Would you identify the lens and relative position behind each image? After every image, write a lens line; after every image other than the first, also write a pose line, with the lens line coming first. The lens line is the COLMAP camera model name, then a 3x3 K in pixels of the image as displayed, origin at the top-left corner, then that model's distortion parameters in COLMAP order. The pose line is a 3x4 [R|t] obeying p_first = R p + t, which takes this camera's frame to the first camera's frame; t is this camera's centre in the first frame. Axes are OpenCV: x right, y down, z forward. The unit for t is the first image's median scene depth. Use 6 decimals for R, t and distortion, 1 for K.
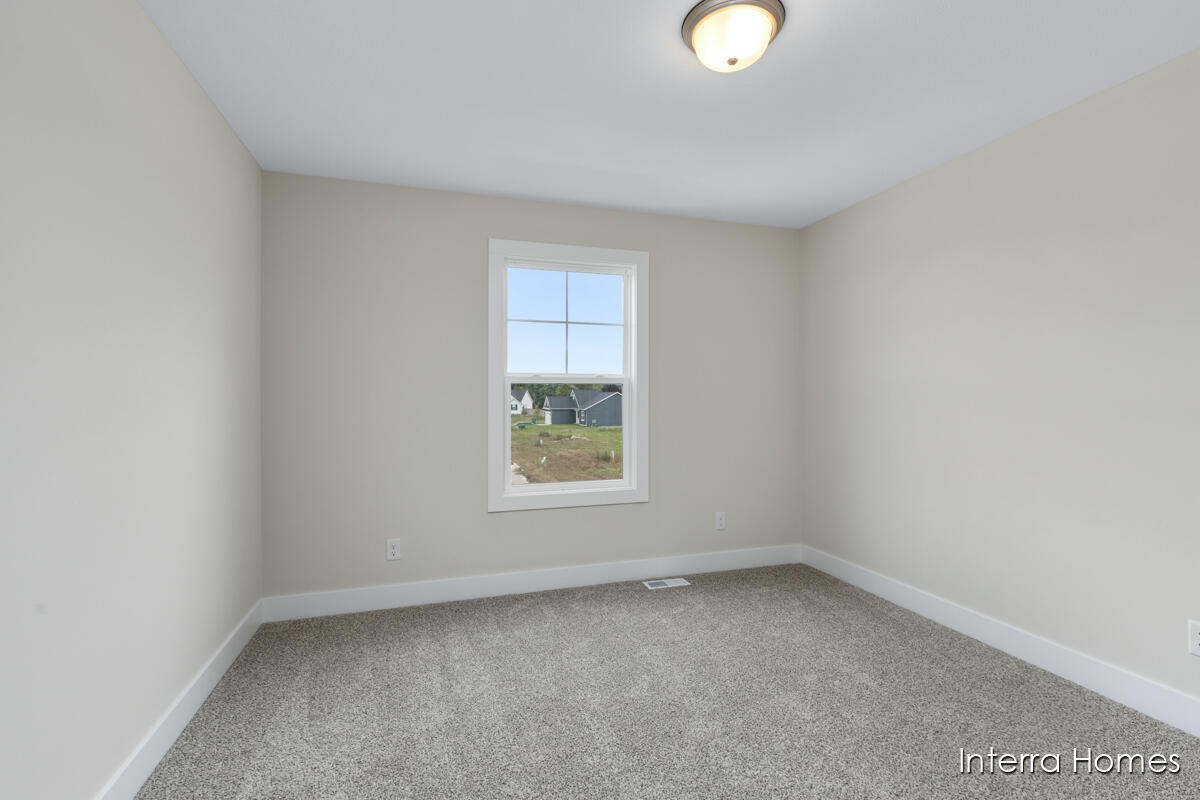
lens RADIAL K [[557.1, 0, 599.9], [0, 557.1, 400.4], [0, 0, 1]] dist [-0.000693, -0.001121]
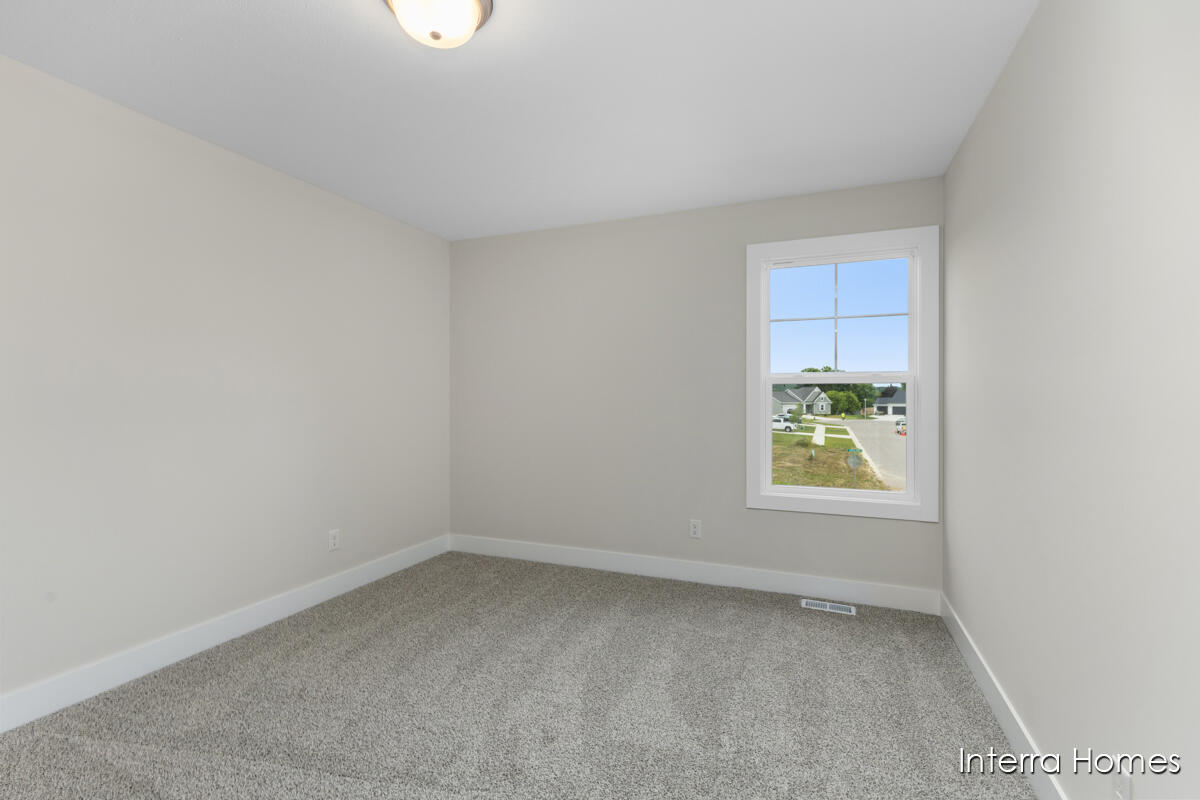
lens RADIAL K [[524.6, 0, 599.9], [0, 524.6, 405.9], [0, 0, 1]] dist [-0.001317, -0.000044]
pose [[0.754453, 0.006134, -0.656325, 0.240279], [-0.000485, 0.999961, 0.008788, 0.000443], [0.656353, -0.006312, 0.754427, 0.080828]]
